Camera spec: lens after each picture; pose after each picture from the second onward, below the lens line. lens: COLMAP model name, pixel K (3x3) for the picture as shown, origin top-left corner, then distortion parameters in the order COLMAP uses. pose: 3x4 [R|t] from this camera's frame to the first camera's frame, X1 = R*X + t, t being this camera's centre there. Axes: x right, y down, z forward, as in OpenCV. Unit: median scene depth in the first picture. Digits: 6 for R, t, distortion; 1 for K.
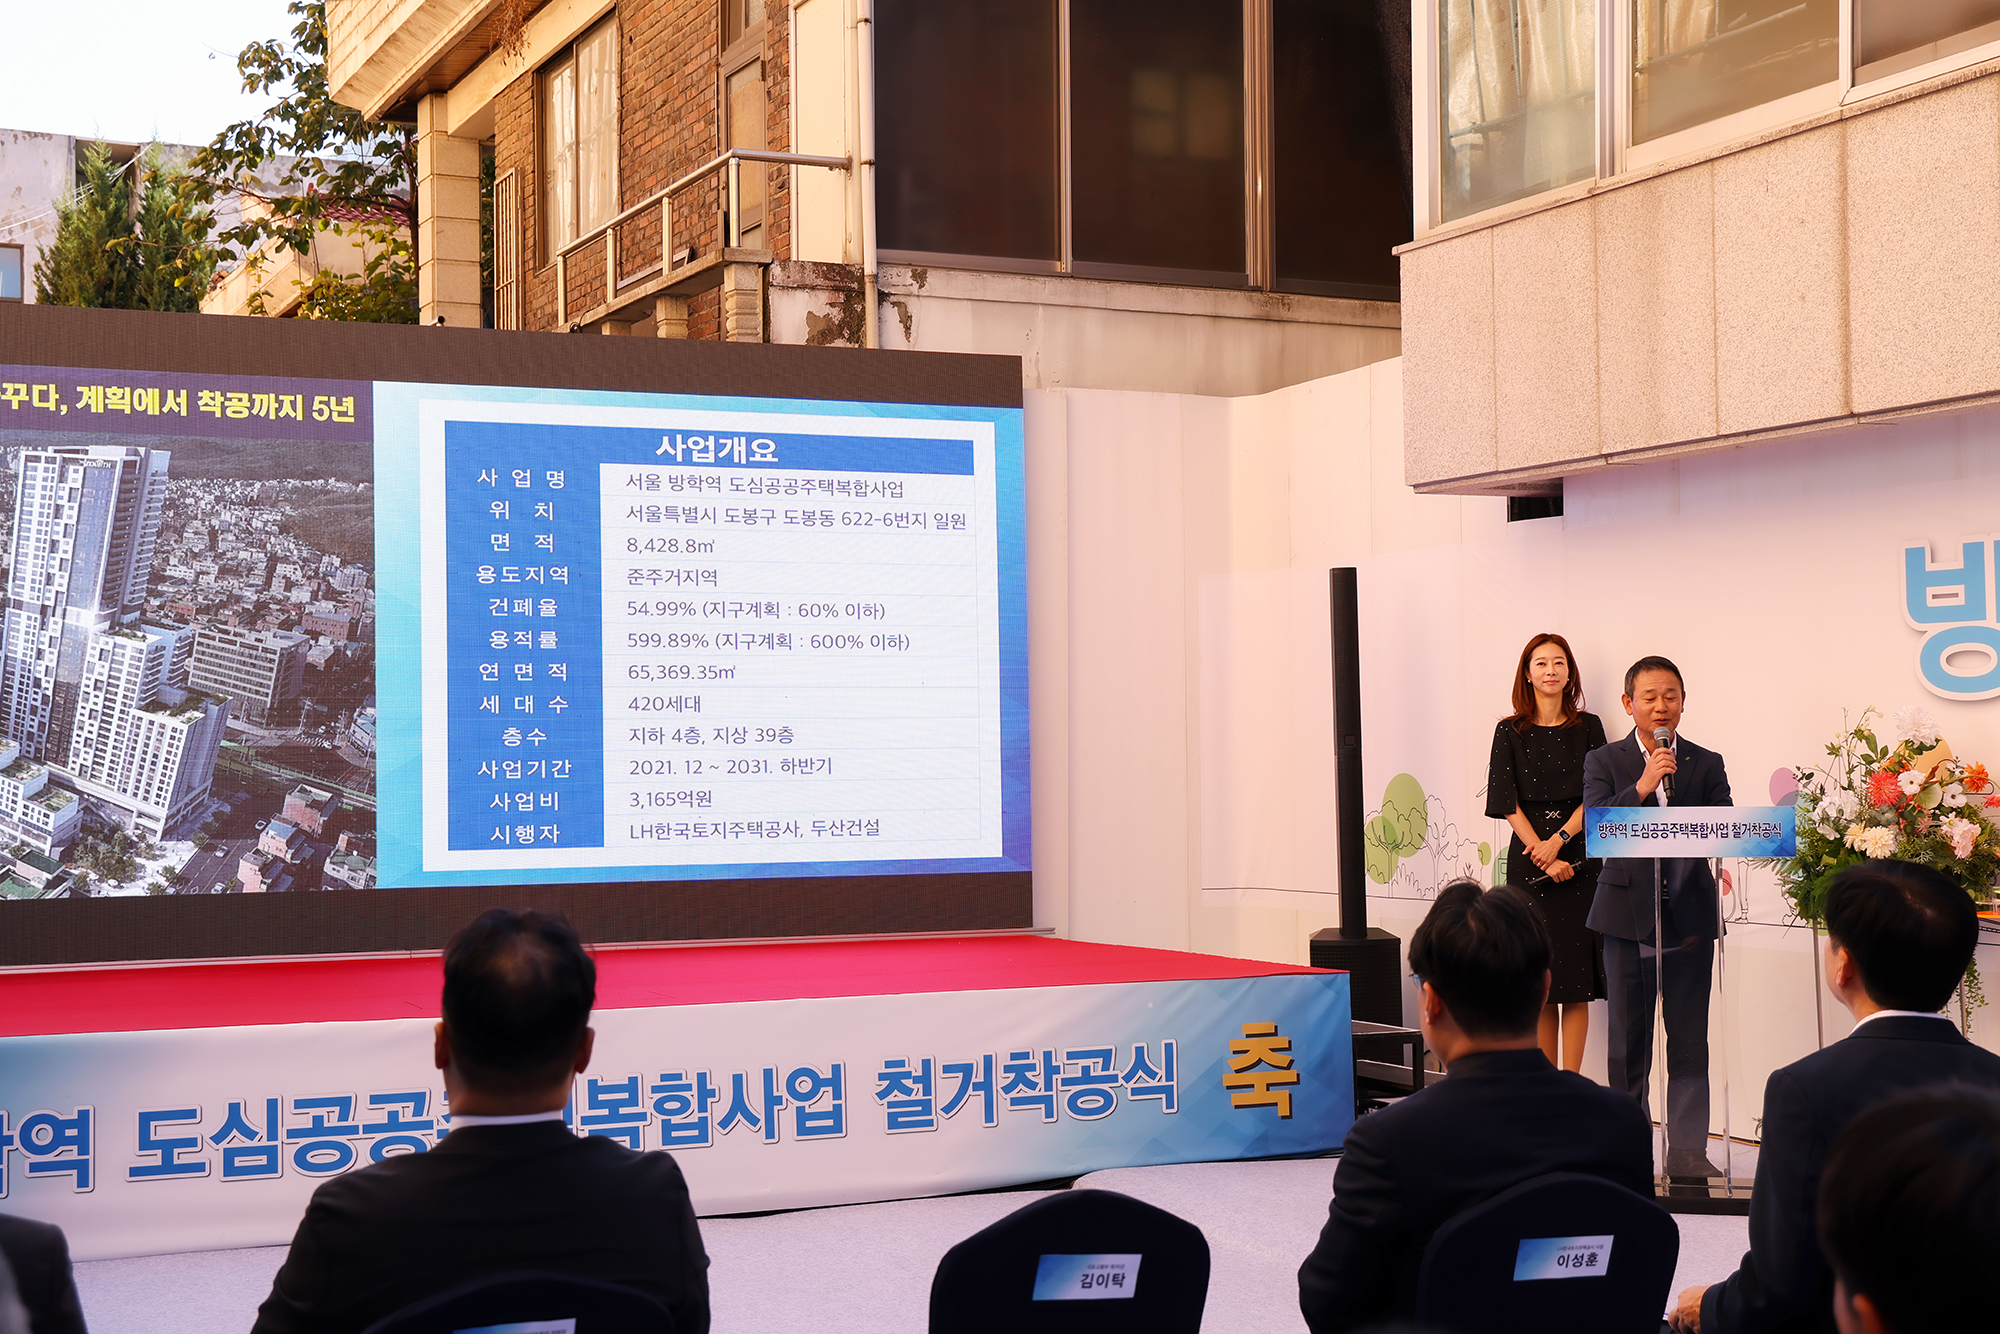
lens RADIAL K [[3002.7, 0, 1000.0], [0, 3002.7, 667.0], [0, 0, 1]] dist [-0.012986, 0.556930]
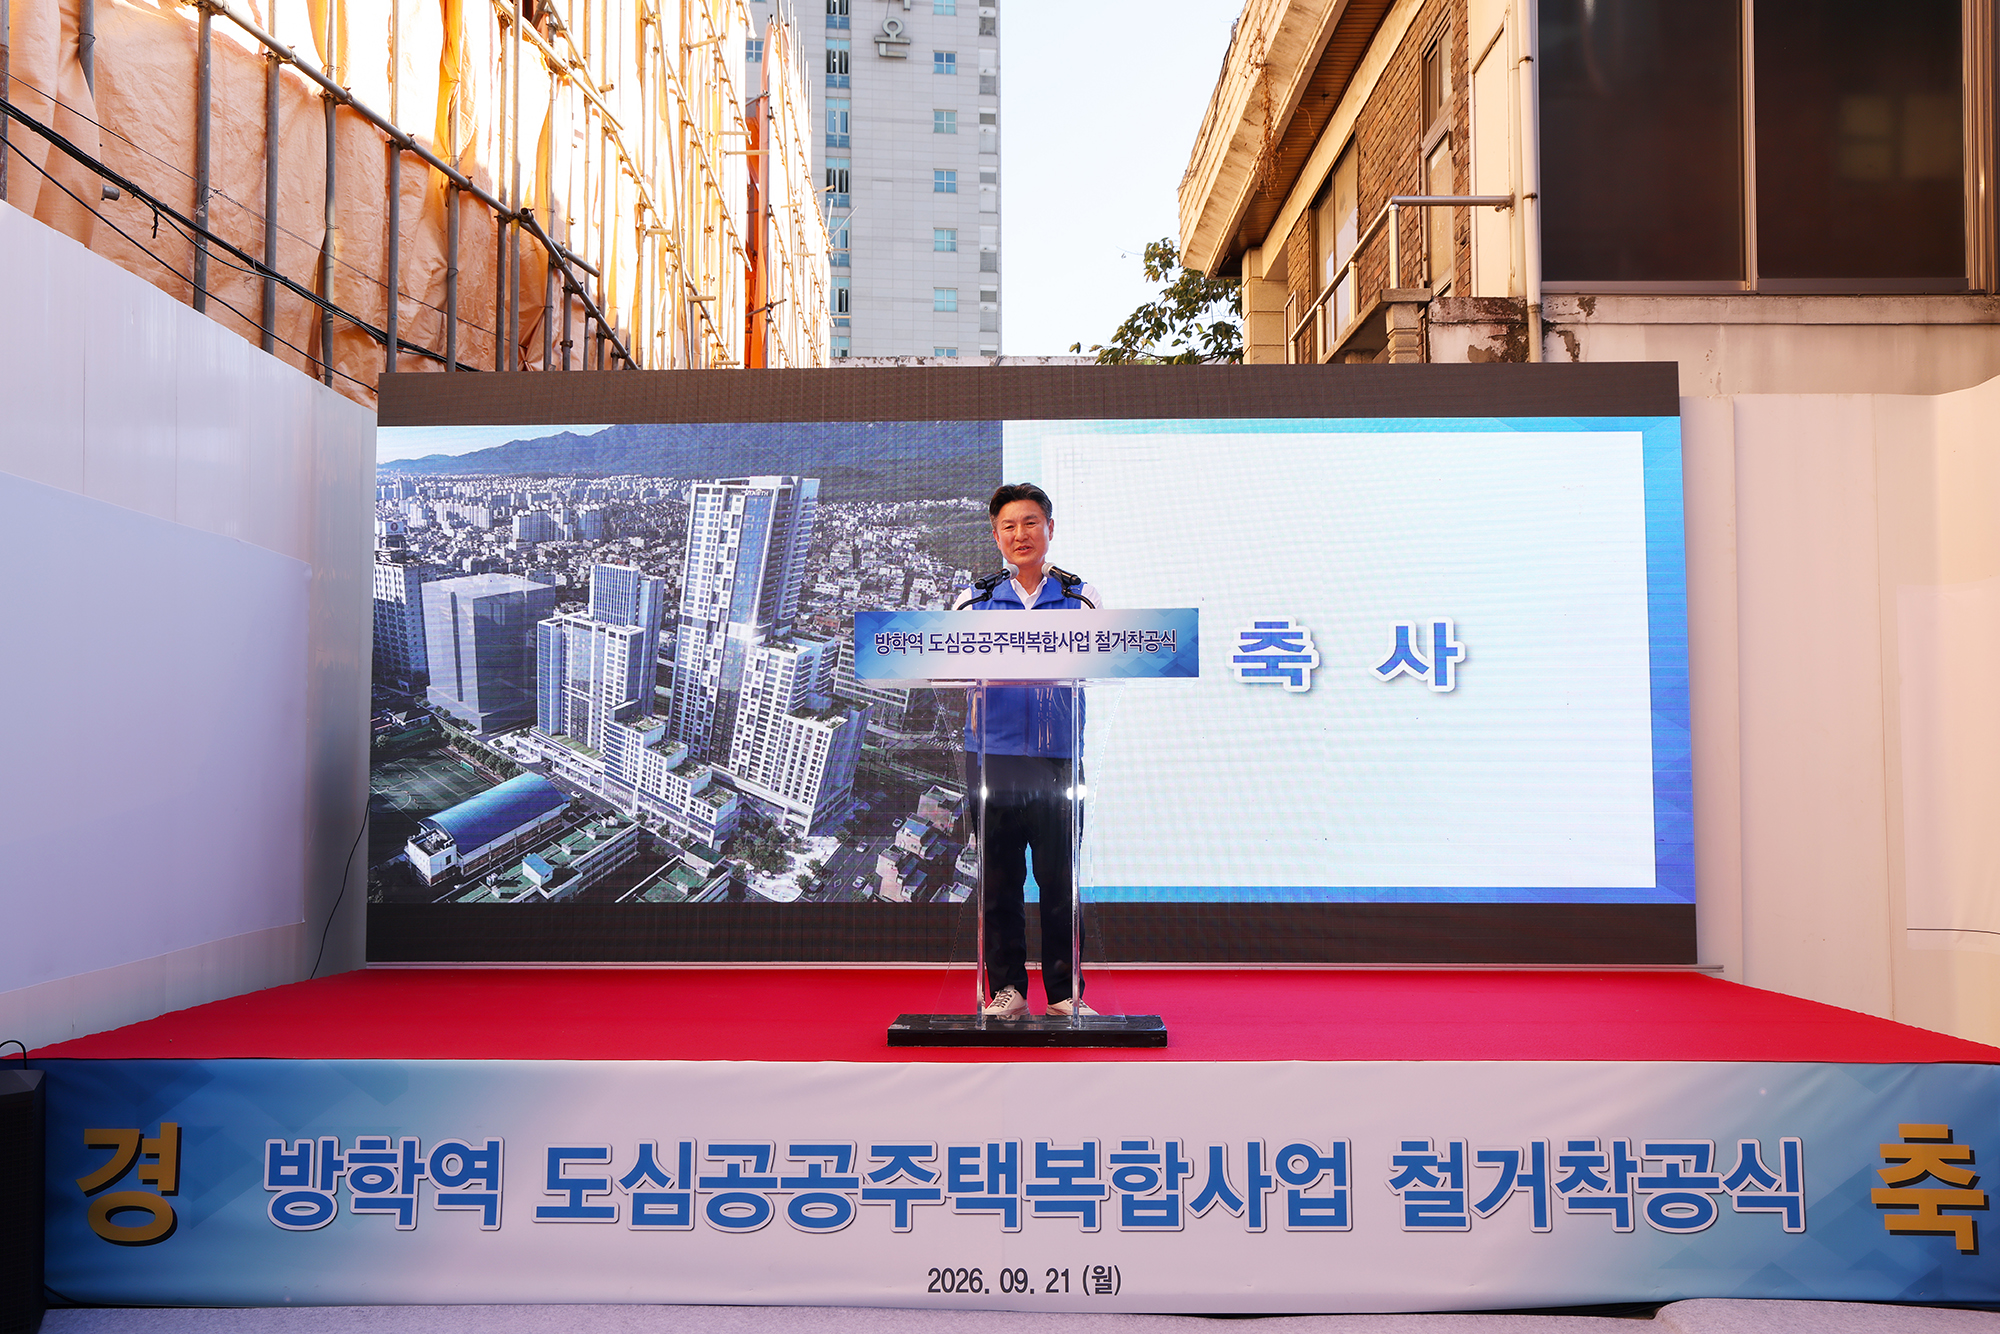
lens RADIAL K [[1854.3, 0, 999.6], [0, 1854.3, 686.0], [0, 0, 1]] dist [-0.031581, 0.087752]
pose [[0.919374, -0.010952, -0.393232, 0.048533], [0.007488, 0.999918, -0.010342, 0.011155], [0.393313, 0.006563, 0.919381, 0.413004]]
